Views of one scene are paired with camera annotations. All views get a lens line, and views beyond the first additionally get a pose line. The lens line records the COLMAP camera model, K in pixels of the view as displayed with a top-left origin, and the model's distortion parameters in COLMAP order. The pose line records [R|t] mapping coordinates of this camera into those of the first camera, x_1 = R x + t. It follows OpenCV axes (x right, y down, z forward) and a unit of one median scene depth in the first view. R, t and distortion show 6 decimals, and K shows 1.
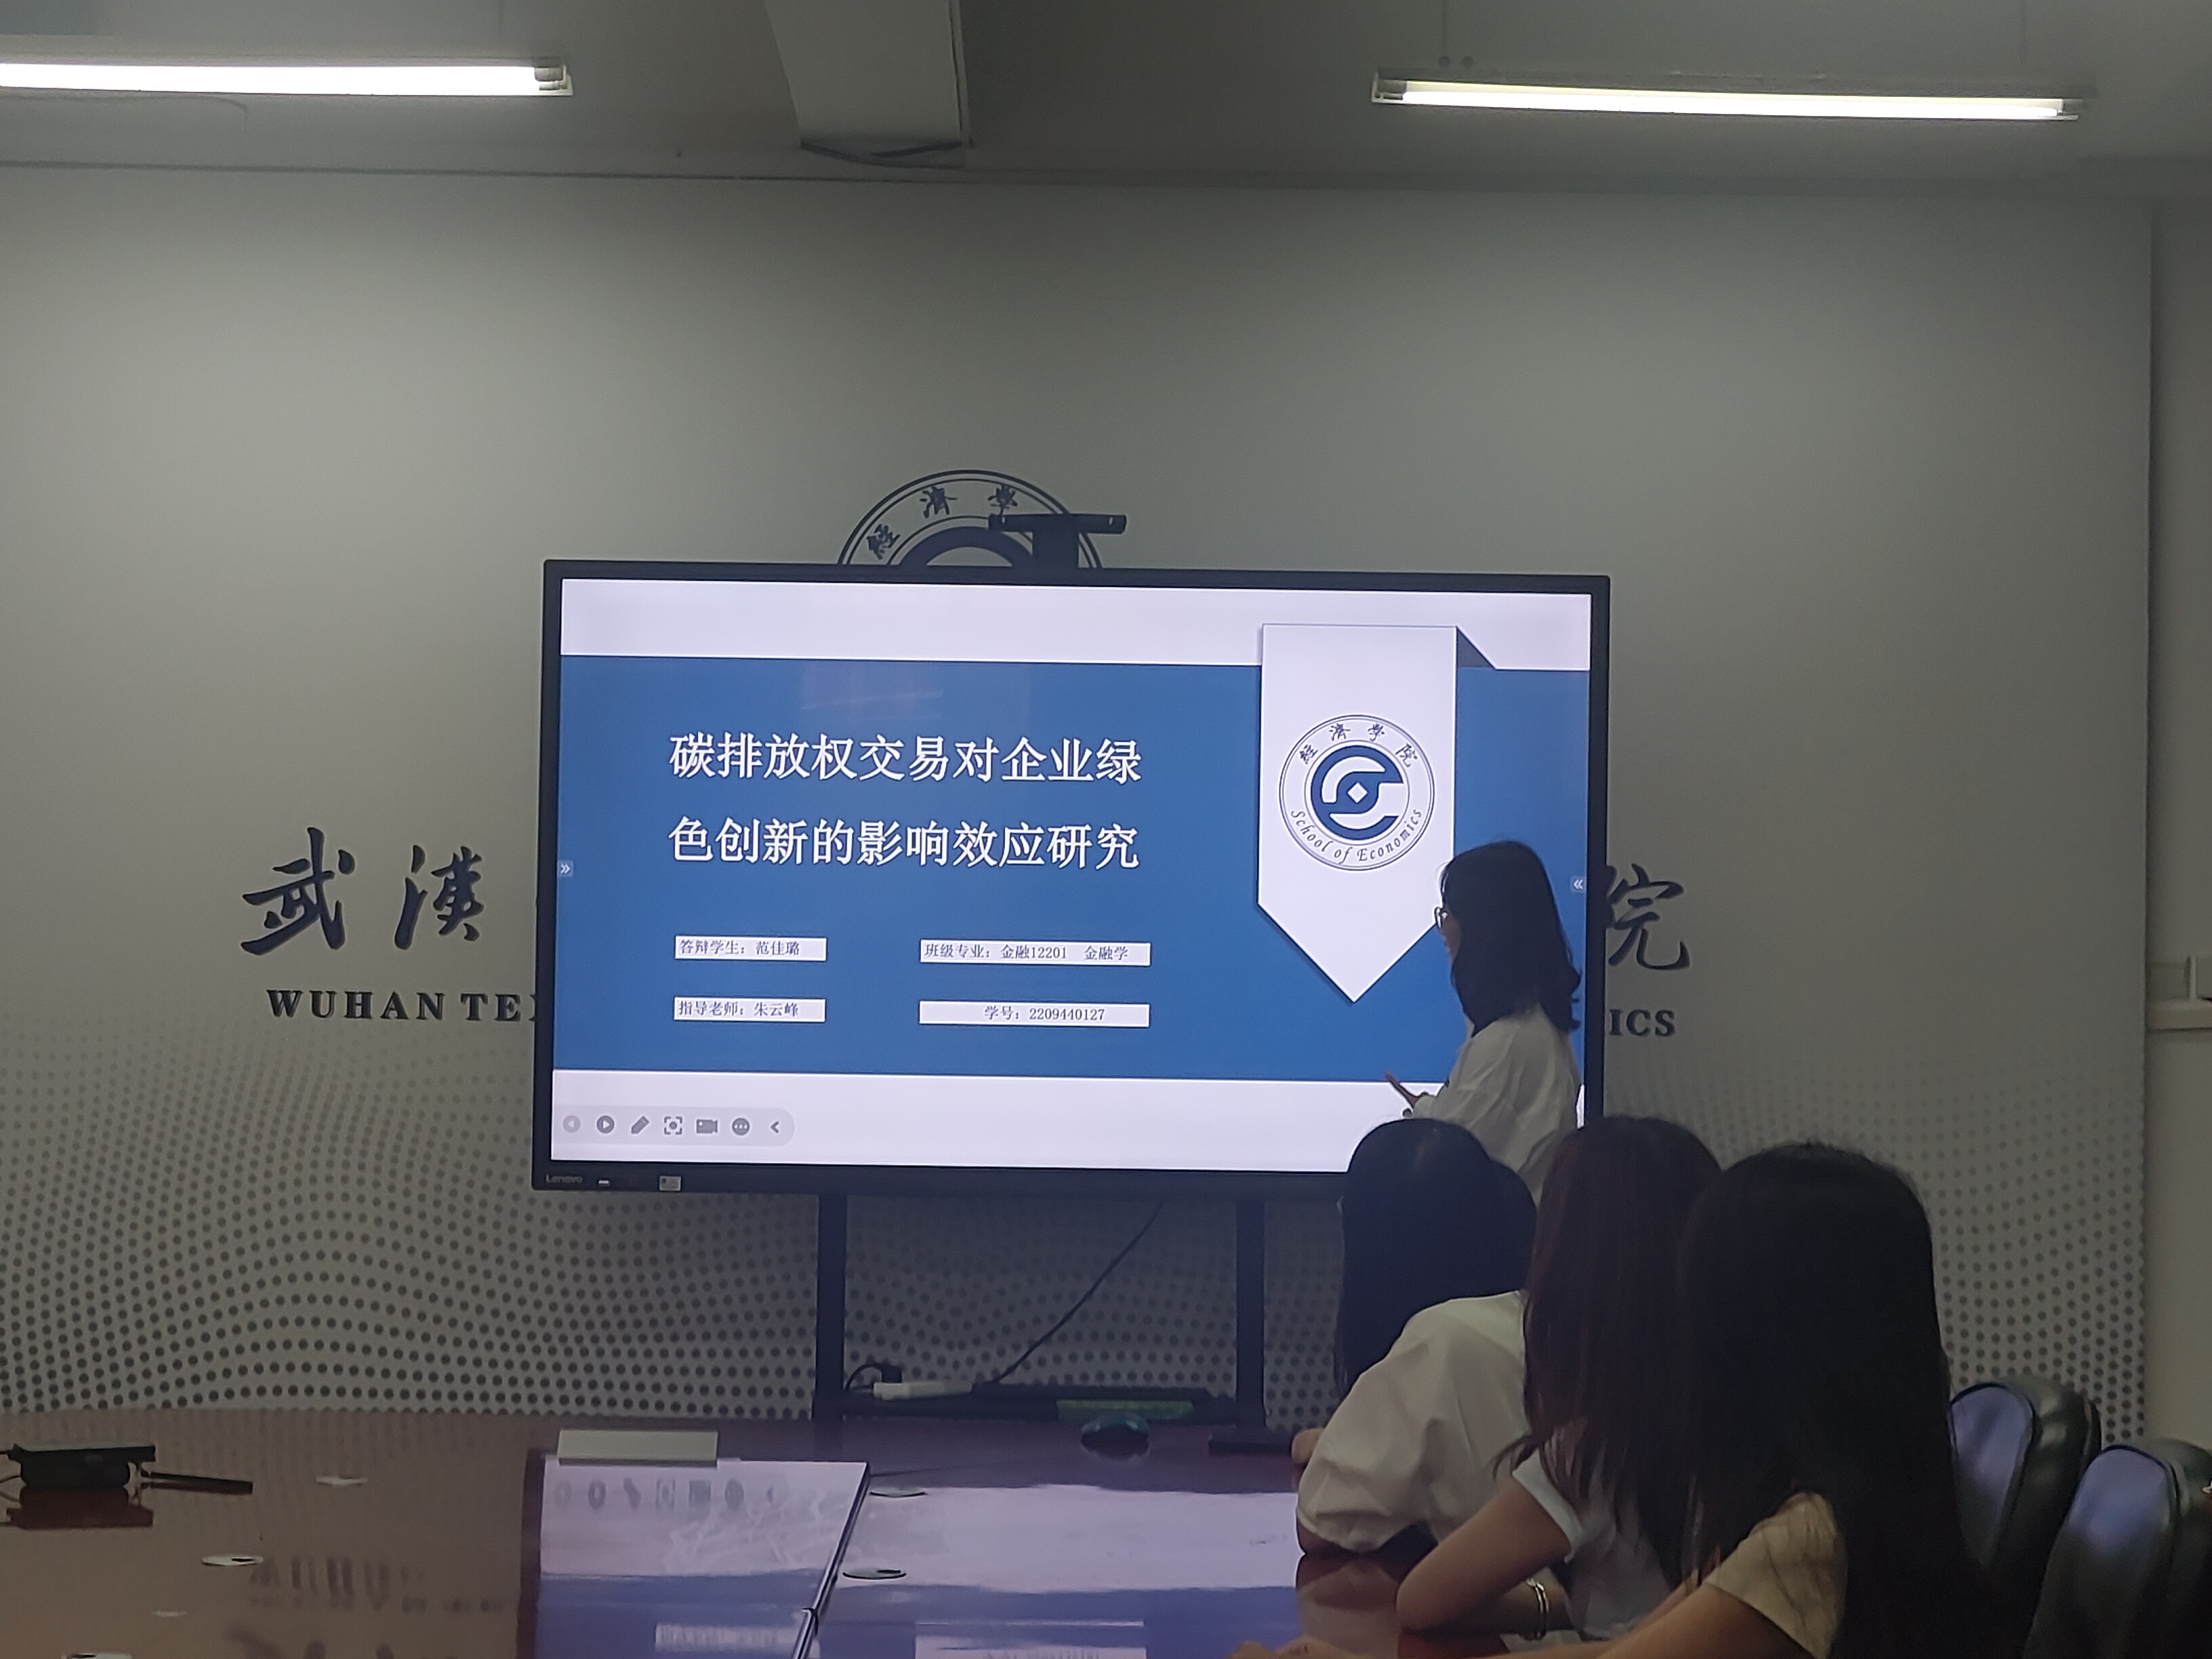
lens RADIAL K [[4561.9, 0, 1113.3], [0, 4561.9, 847.0], [0, 0, 1]] dist [-0.028855, 0.000000]
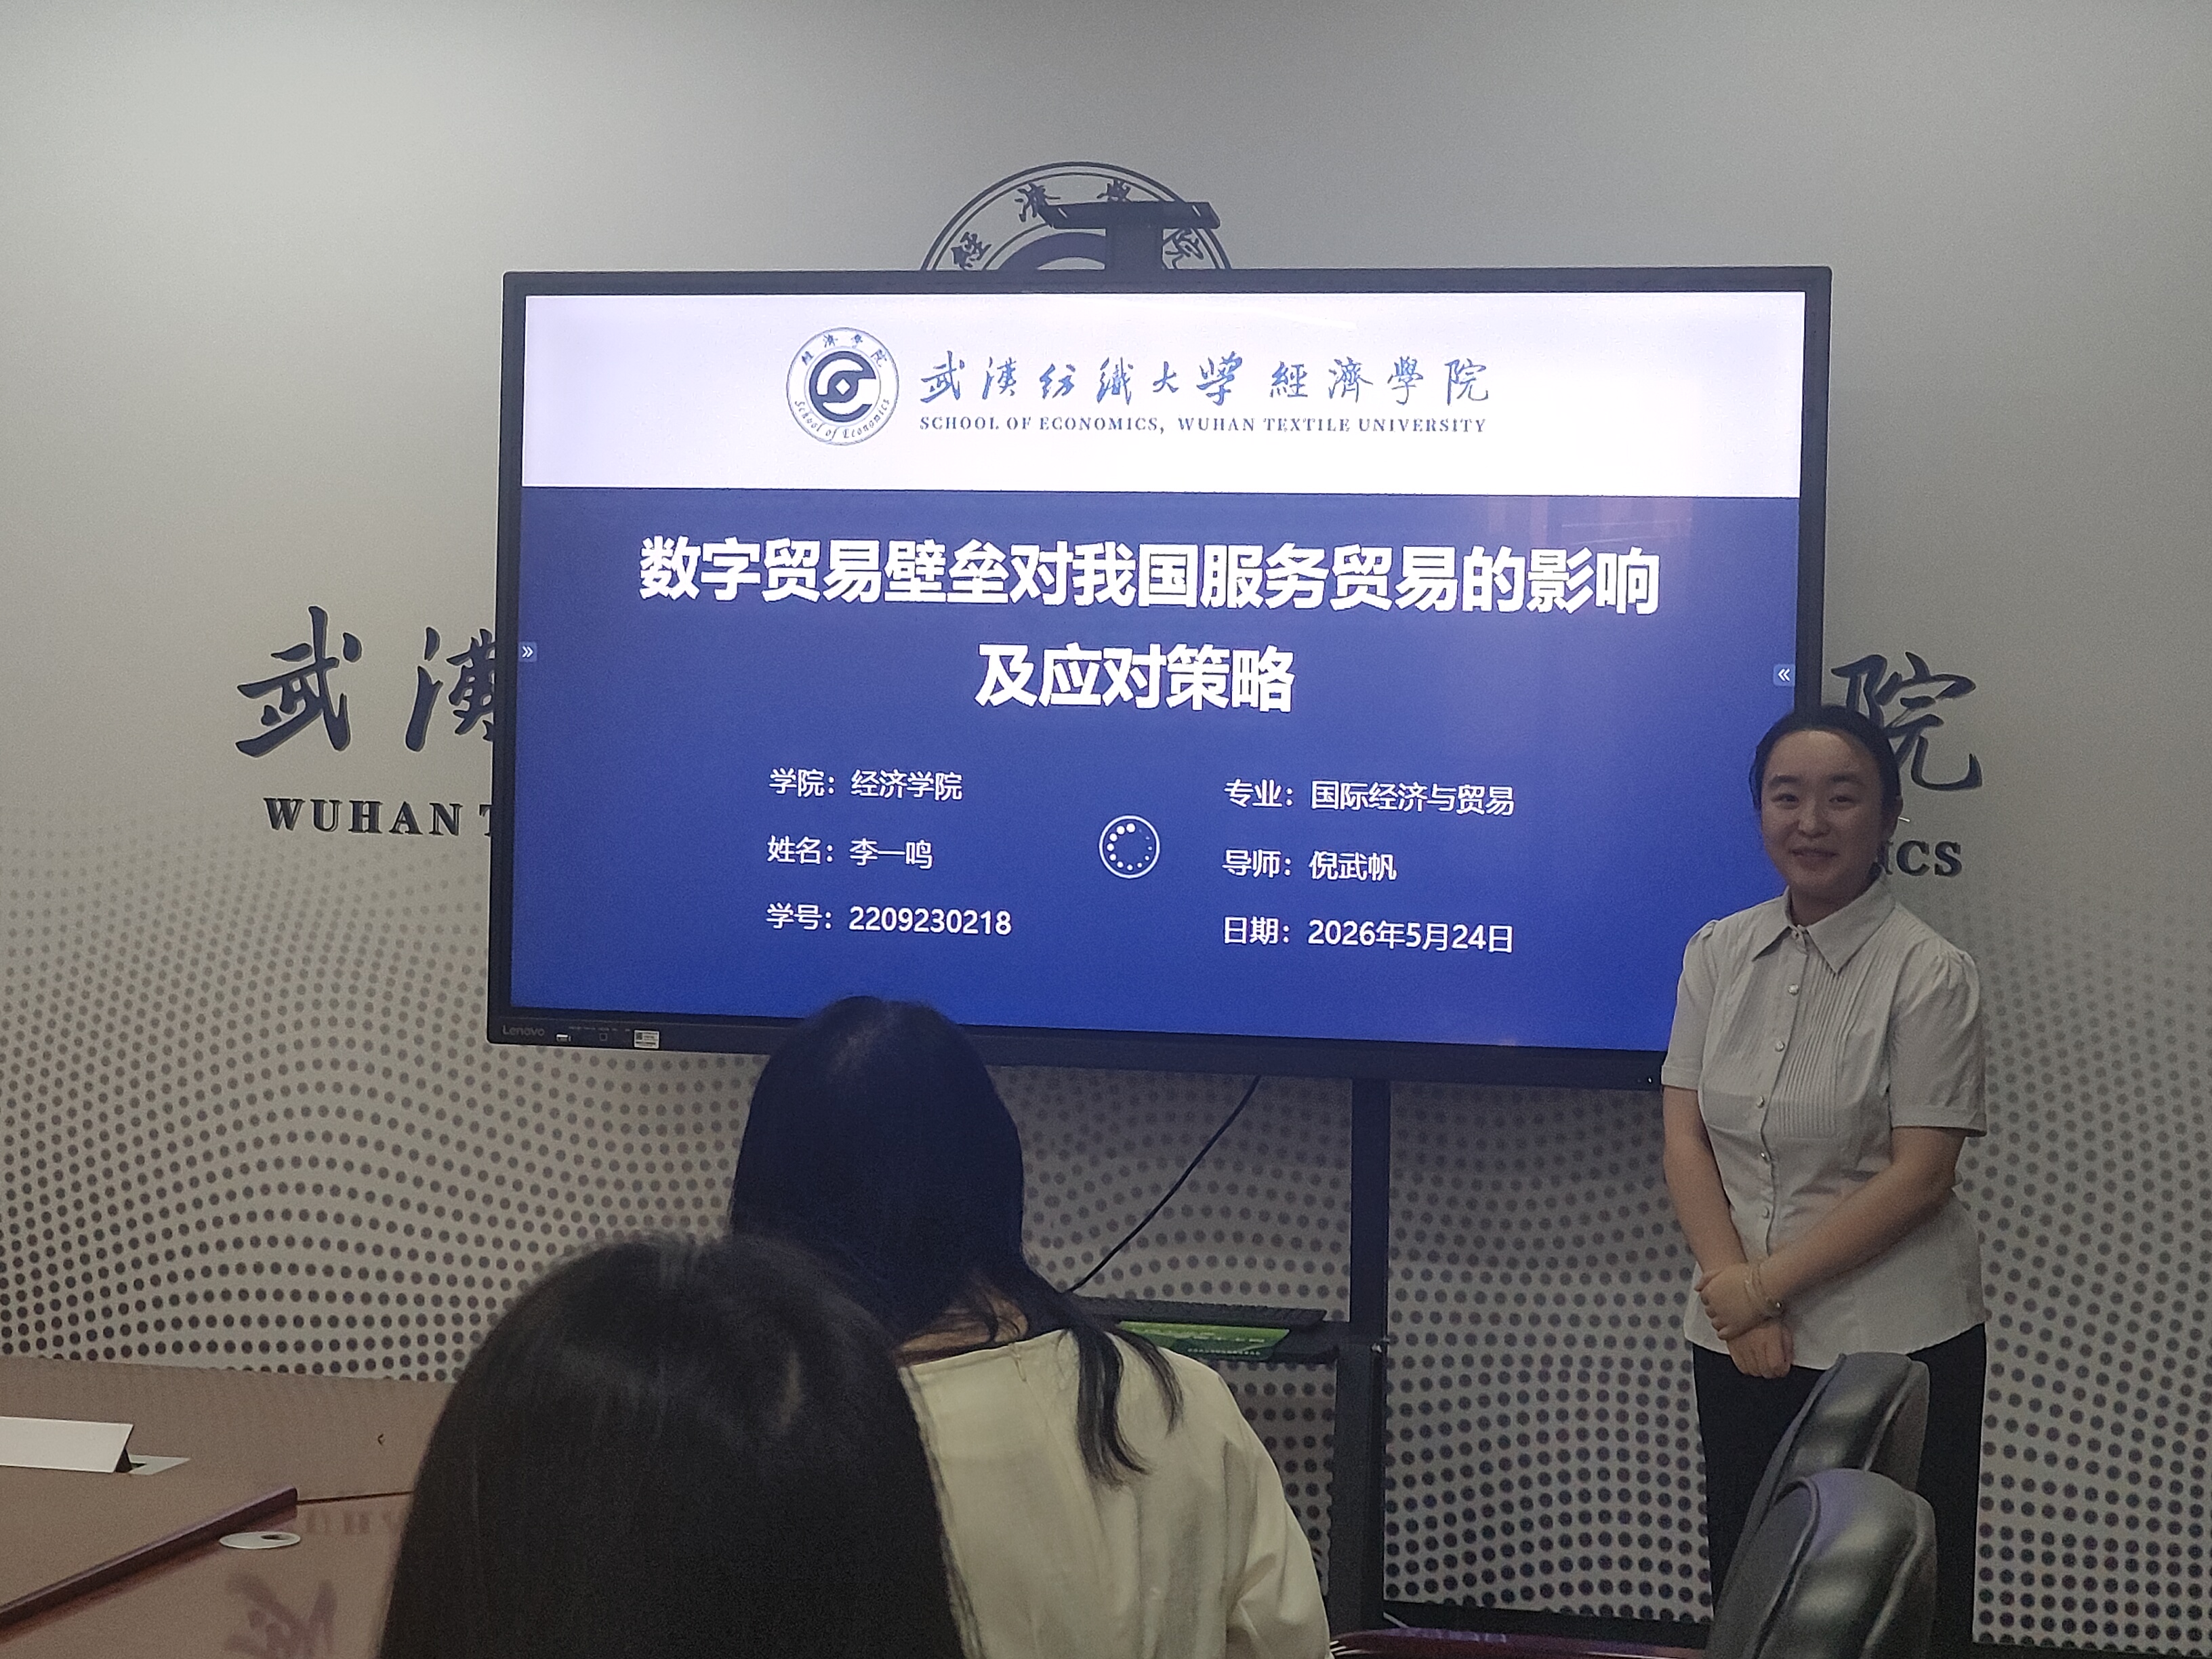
lens RADIAL K [[4482.3, 0, 1073.6], [0, 4482.3, 924.1], [0, 0, 1]] dist [-0.014200, 0.000000]
pose [[0.969950, 0.016330, -0.242756, 0.163154], [-0.005228, 0.998914, 0.046307, 0.015385], [0.243248, -0.043647, 0.968982, 0.227430]]
